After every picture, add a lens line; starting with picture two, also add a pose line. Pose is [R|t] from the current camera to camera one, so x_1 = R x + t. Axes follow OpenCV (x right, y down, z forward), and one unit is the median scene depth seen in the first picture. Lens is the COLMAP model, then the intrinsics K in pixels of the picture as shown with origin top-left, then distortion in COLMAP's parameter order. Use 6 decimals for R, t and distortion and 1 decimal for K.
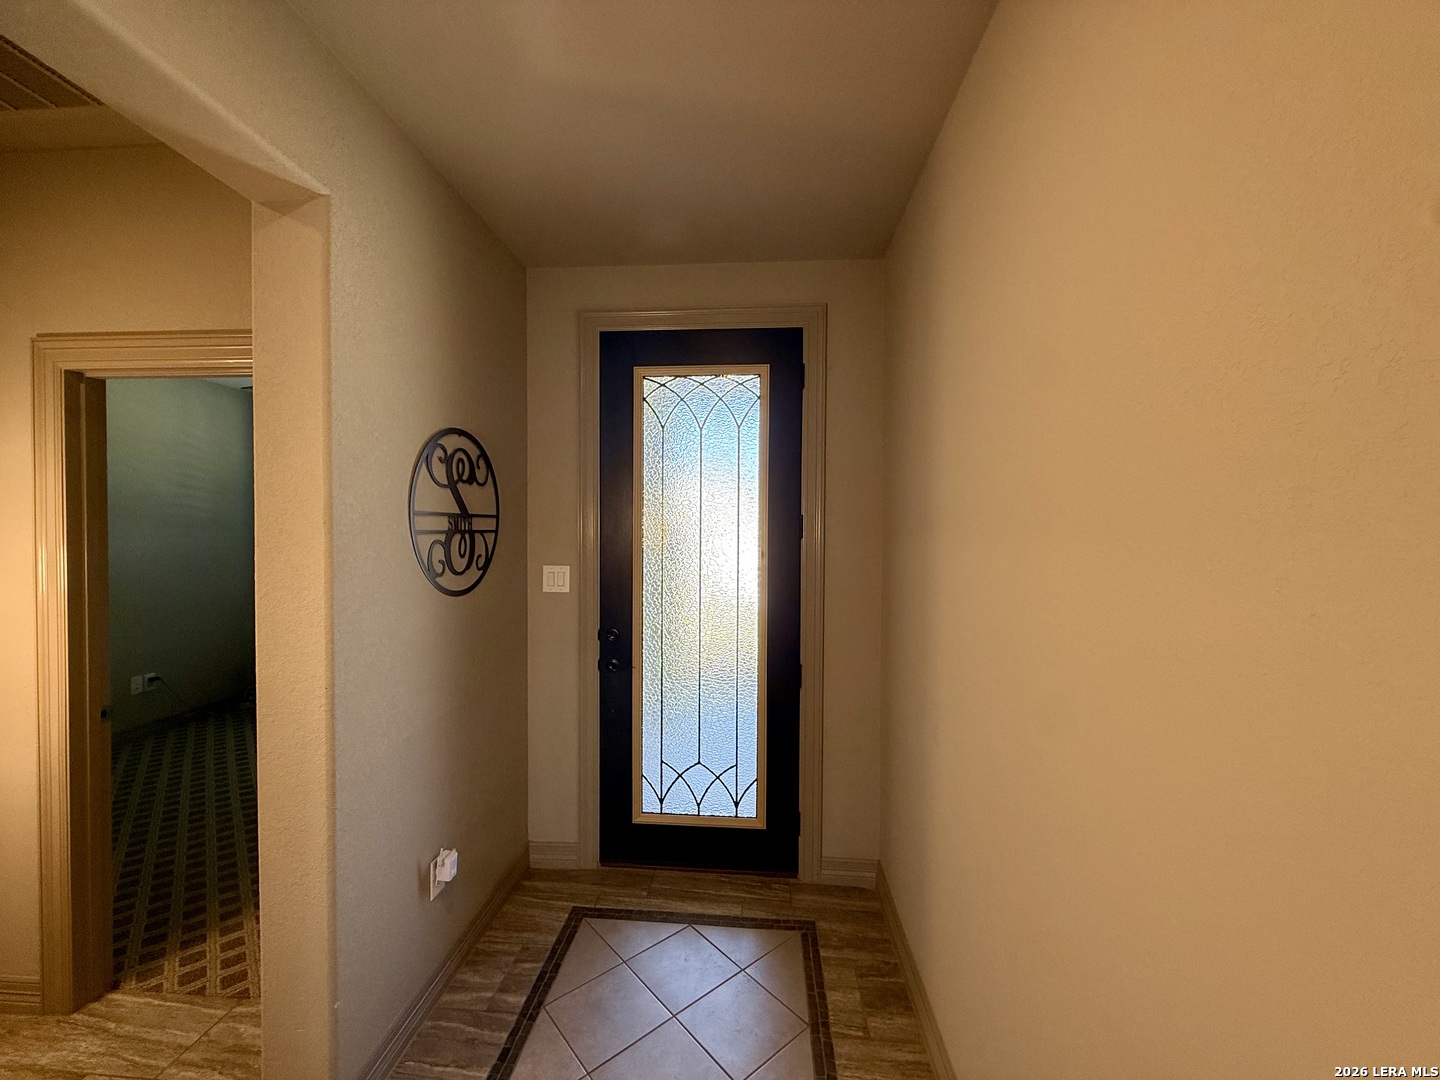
lens RADIAL K [[575.9, 0, 718.3], [0, 575.9, 540.6], [0, 0, 1]] dist [0.000780, -0.000311]
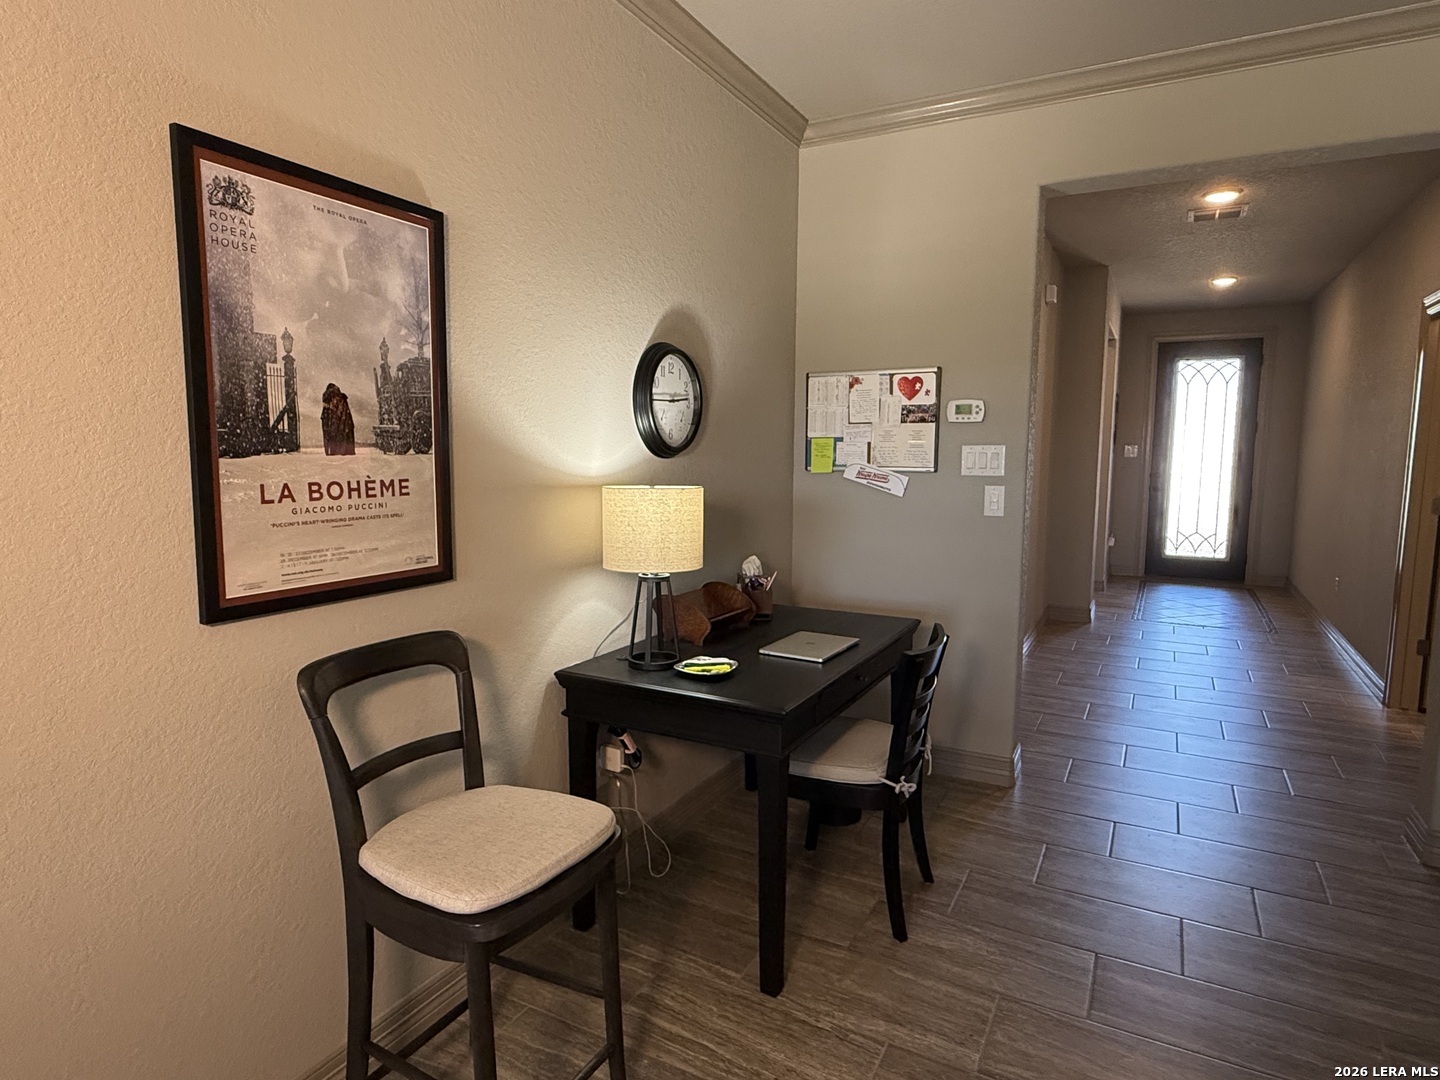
lens RADIAL K [[831.1, 0, 721.2], [0, 831.1, 542.3], [0, 0, 1]] dist [-0.000364, 0.001733]
pose [[0.911986, 0.047764, -0.407431, -0.493638], [-0.008847, 0.995257, 0.096874, 0.148009], [0.410126, -0.084743, 0.908083, -3.341318]]
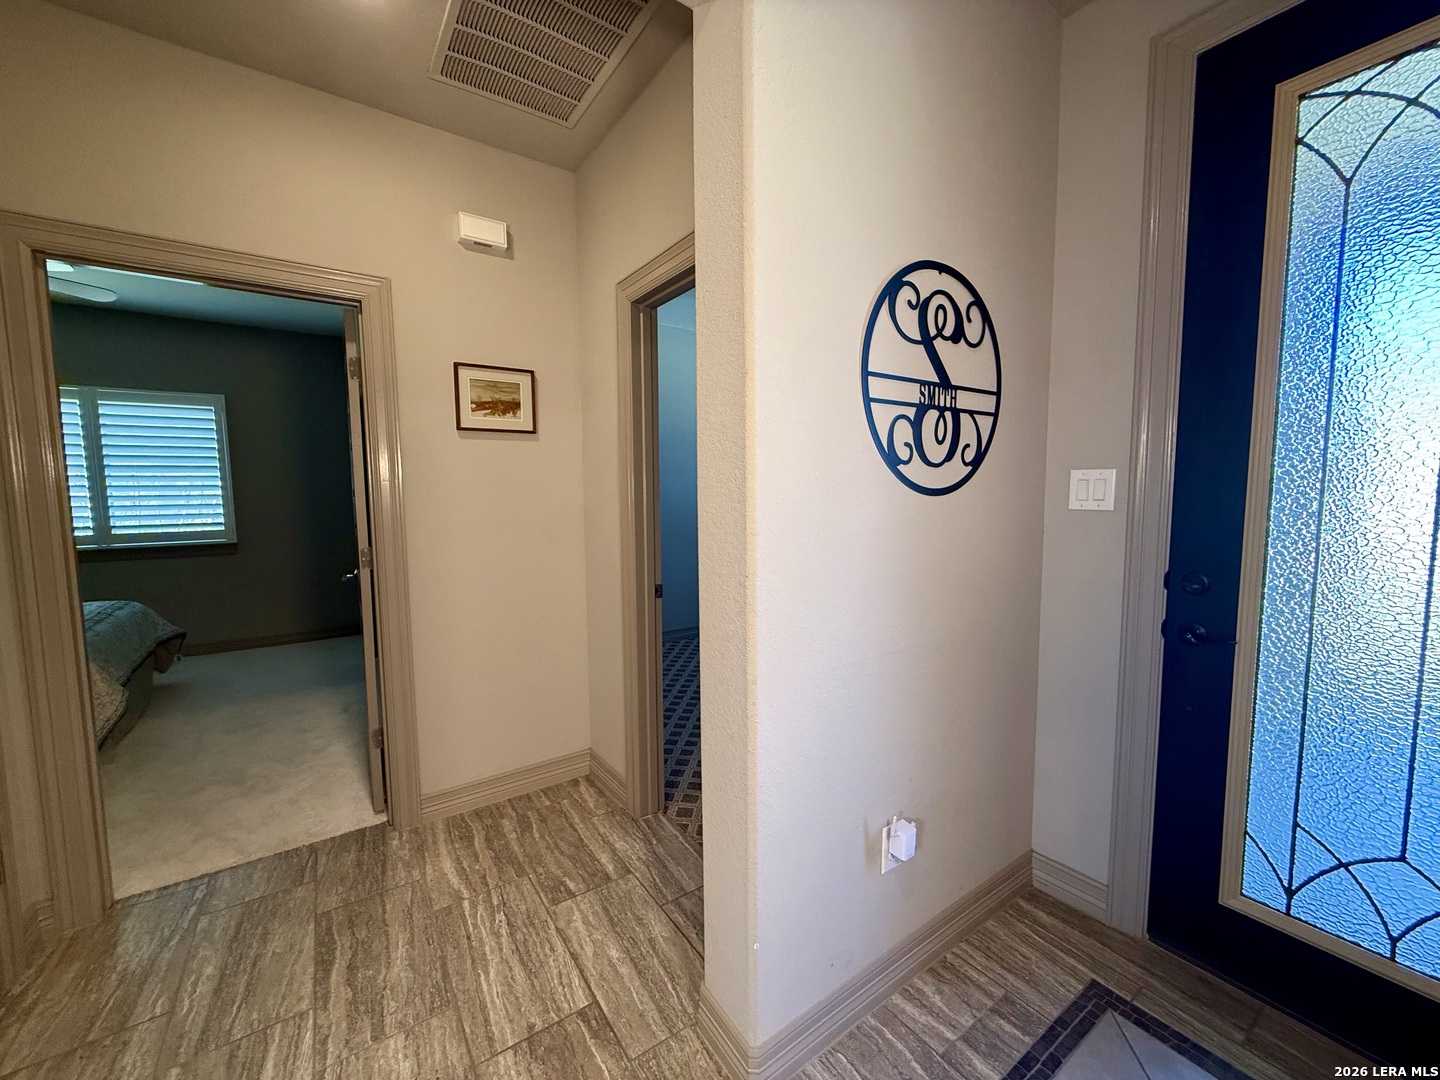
lens RADIAL K [[575.9, 0, 718.3], [0, 575.9, 540.6], [0, 0, 1]] dist [0.000780, -0.000311]
pose [[0.635587, 0.055839, -0.770007, -0.049664], [-0.004433, 0.997628, 0.068686, 0.100173], [0.772016, -0.040242, 0.634327, 0.300531]]
